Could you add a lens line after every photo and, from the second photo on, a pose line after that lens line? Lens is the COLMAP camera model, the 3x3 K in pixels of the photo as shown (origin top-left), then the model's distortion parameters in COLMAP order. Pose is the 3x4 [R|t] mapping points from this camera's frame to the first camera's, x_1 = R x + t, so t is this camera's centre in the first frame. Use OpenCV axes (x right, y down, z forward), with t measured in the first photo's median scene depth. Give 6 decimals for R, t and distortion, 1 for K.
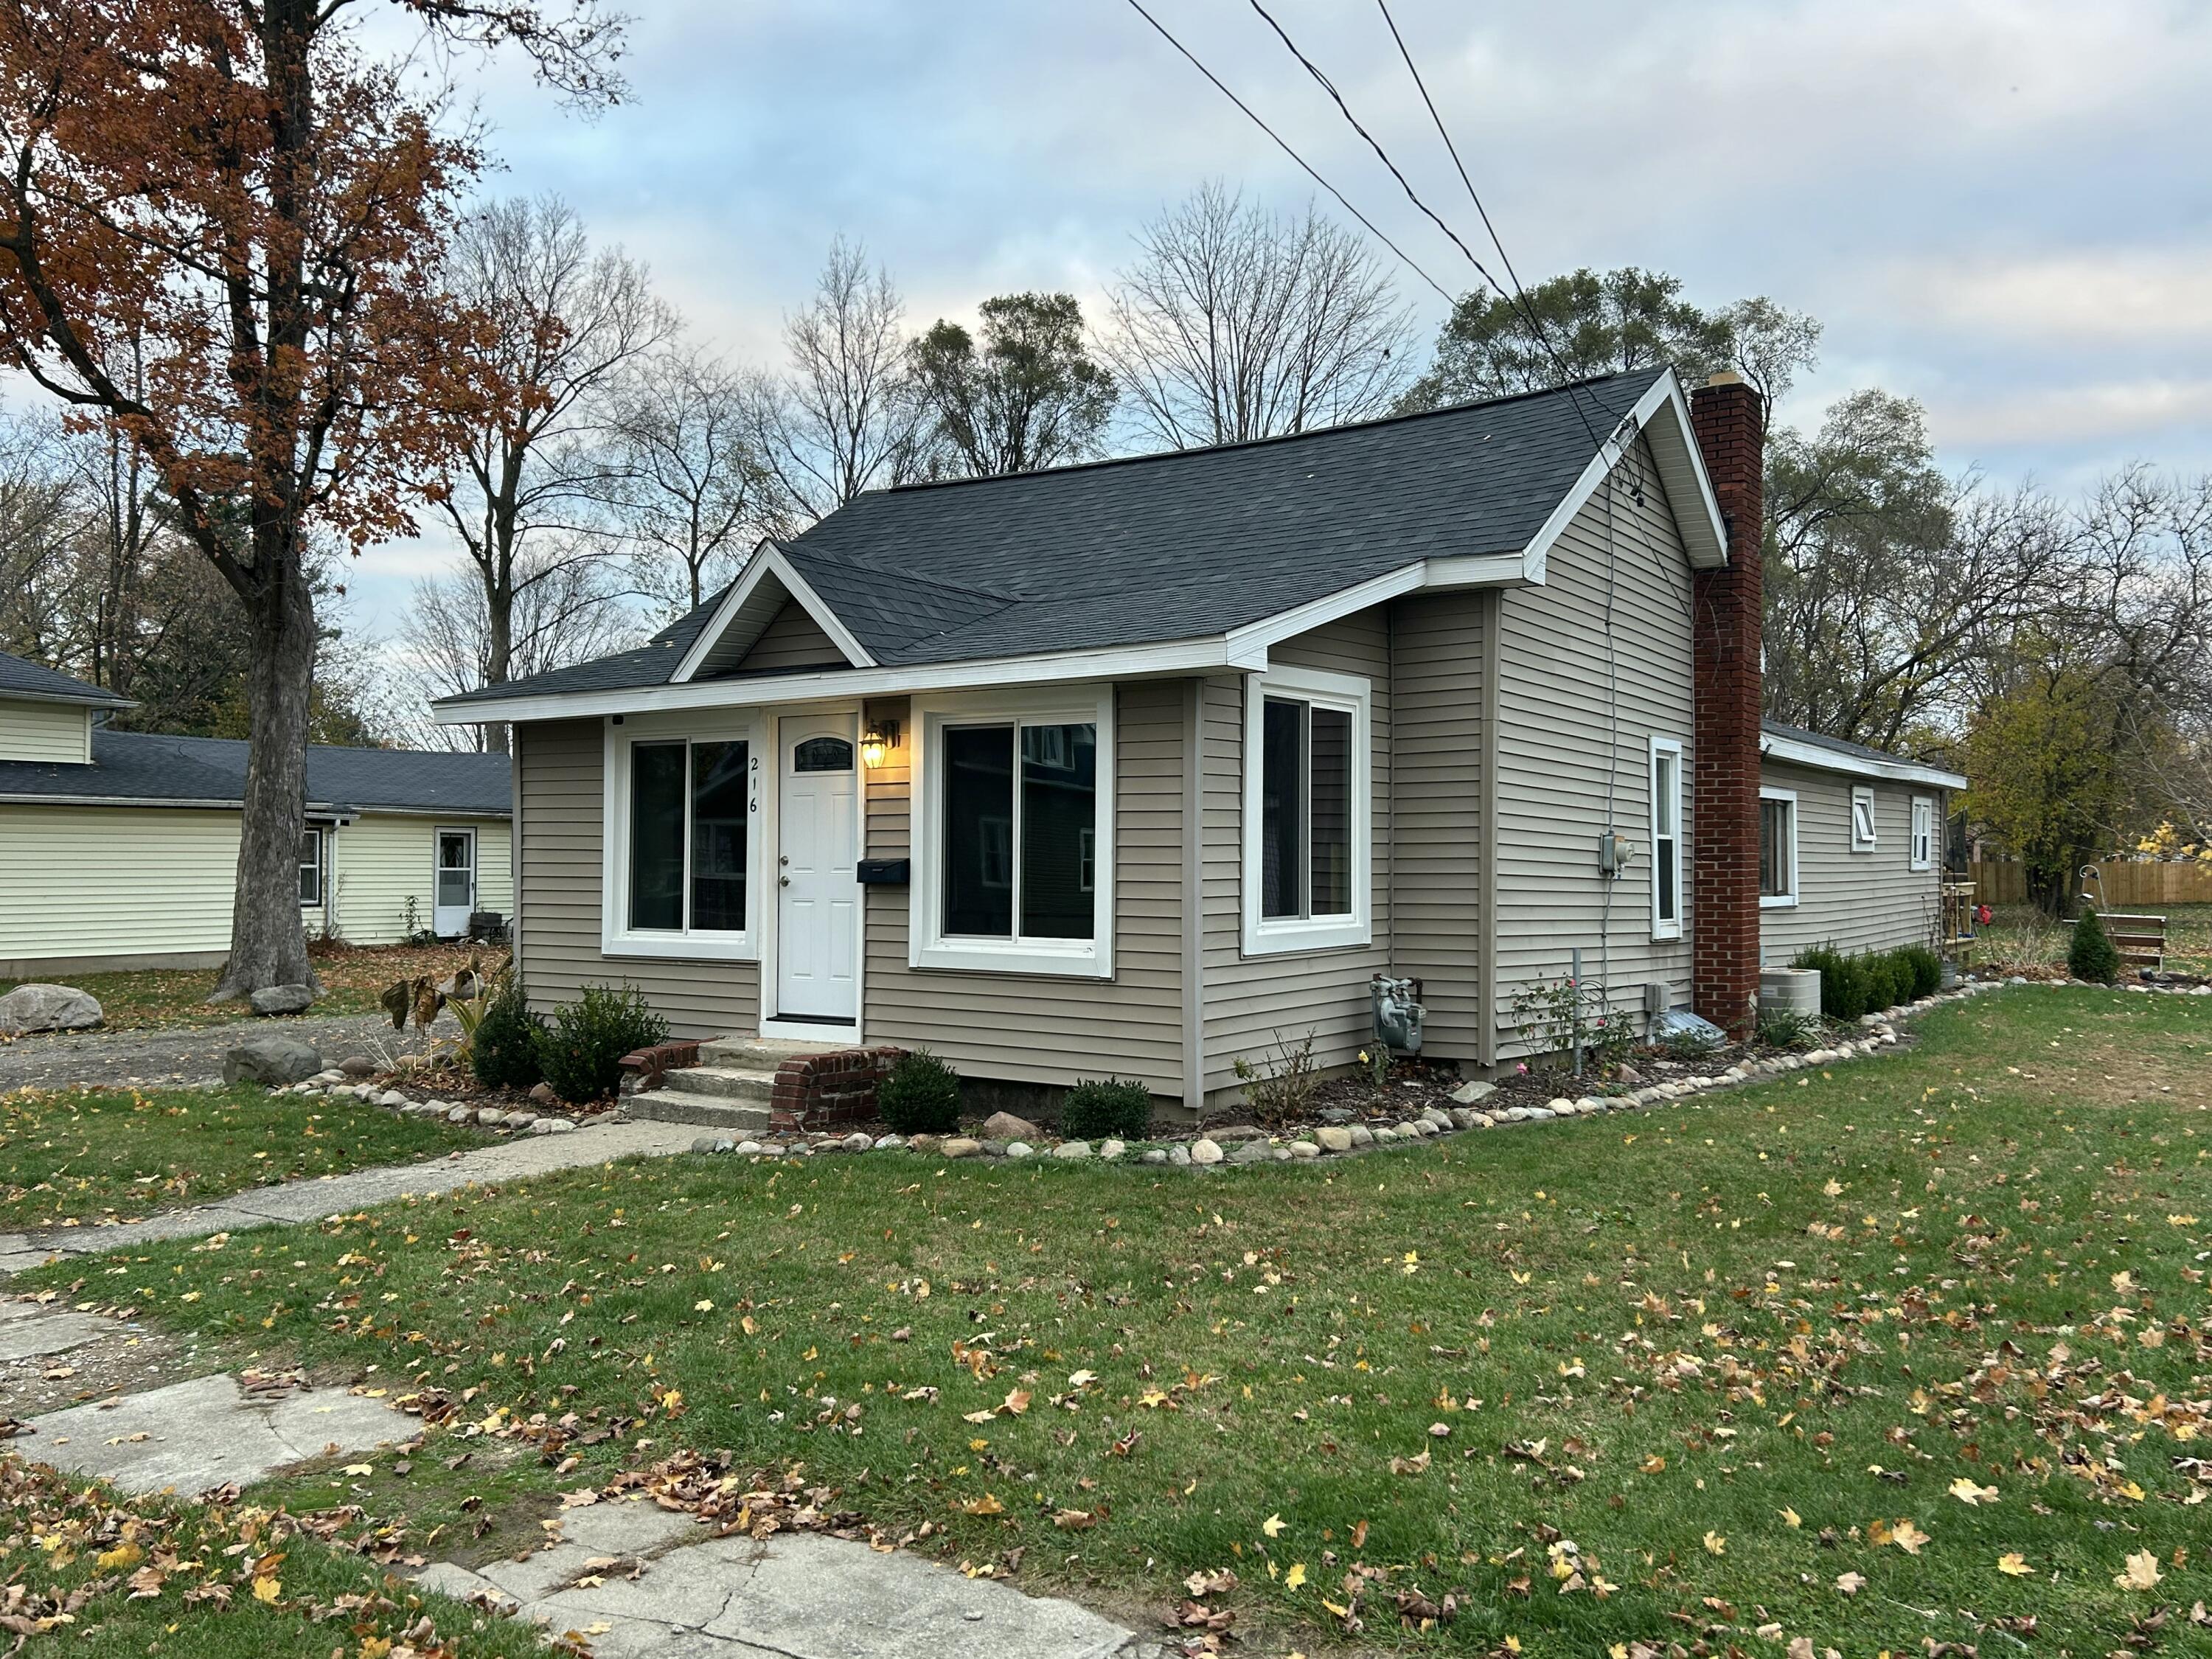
lens RADIAL K [[1739.2, 0, 1087.8], [0, 1739.2, 833.2], [0, 0, 1]] dist [0.097326, -0.001037]
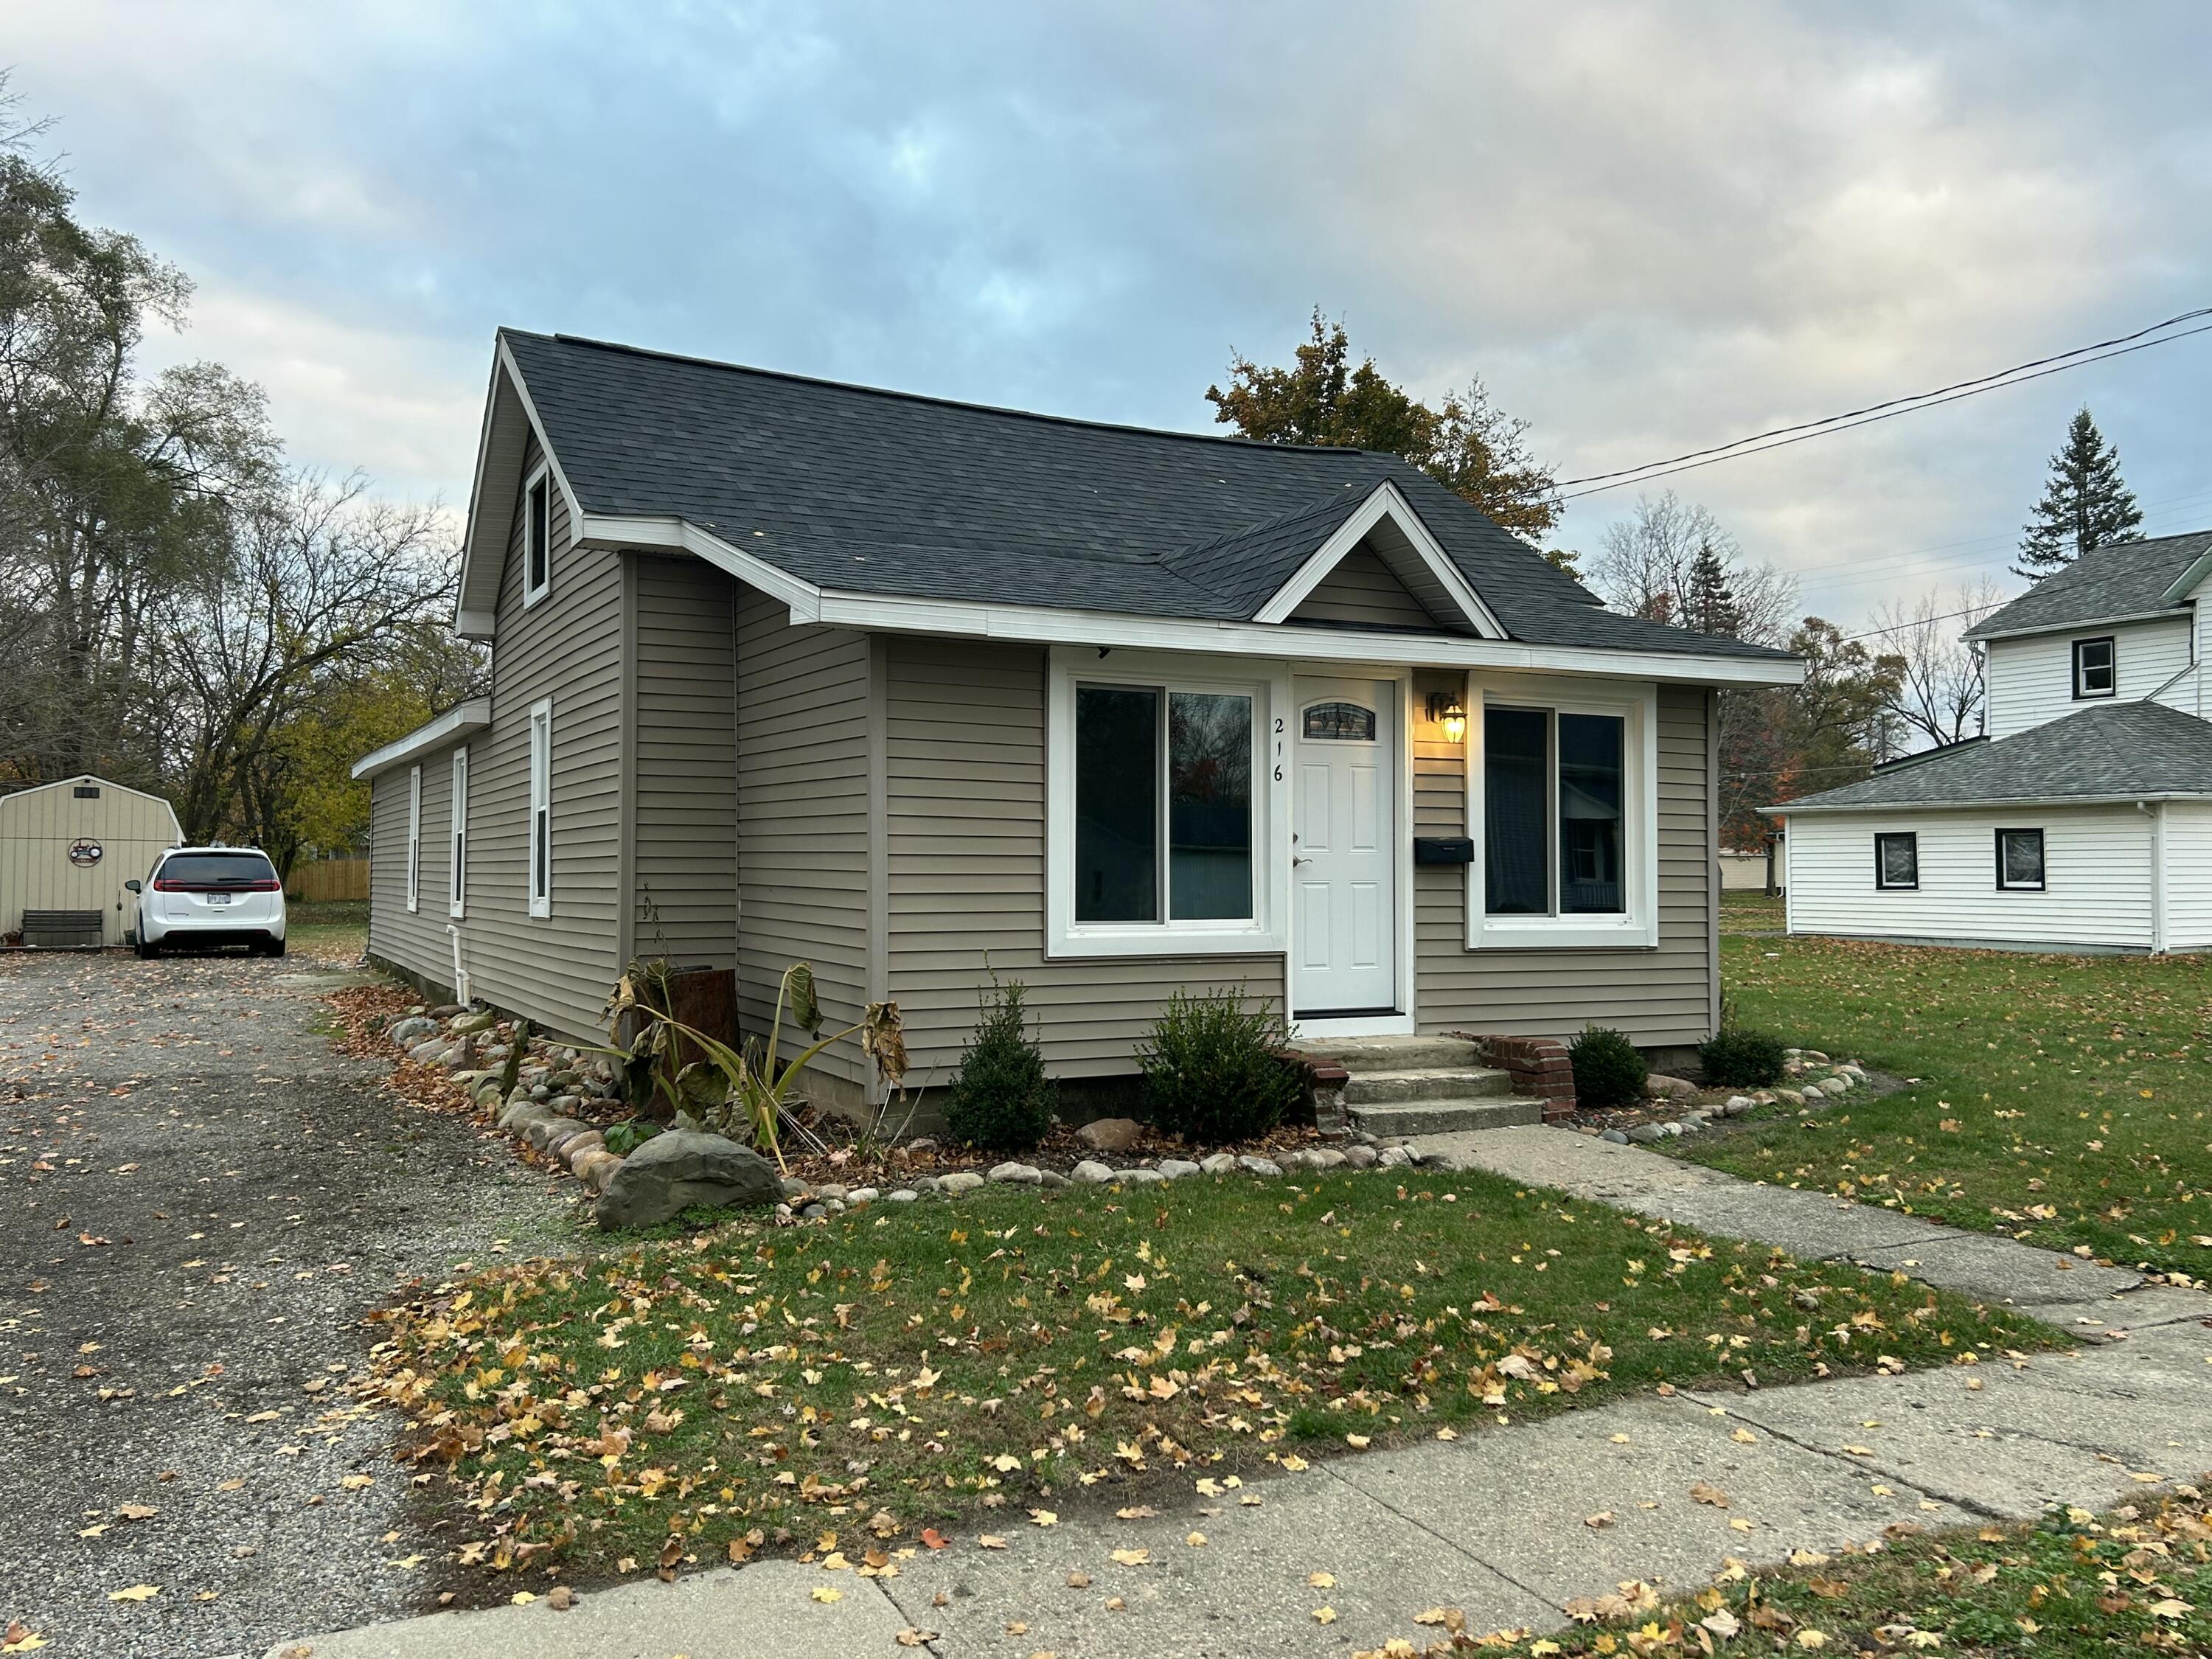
lens RADIAL K [[1739.2, 0, 1086.6], [0, 1739.2, 821.5], [0, 0, 1]] dist [0.097326, -0.001037]
pose [[0.477339, 0.021629, 0.878453, -1.051424], [-0.018986, 0.999718, -0.014299, 0.023600], [-0.878514, -0.009853, 0.477615, 0.711440]]
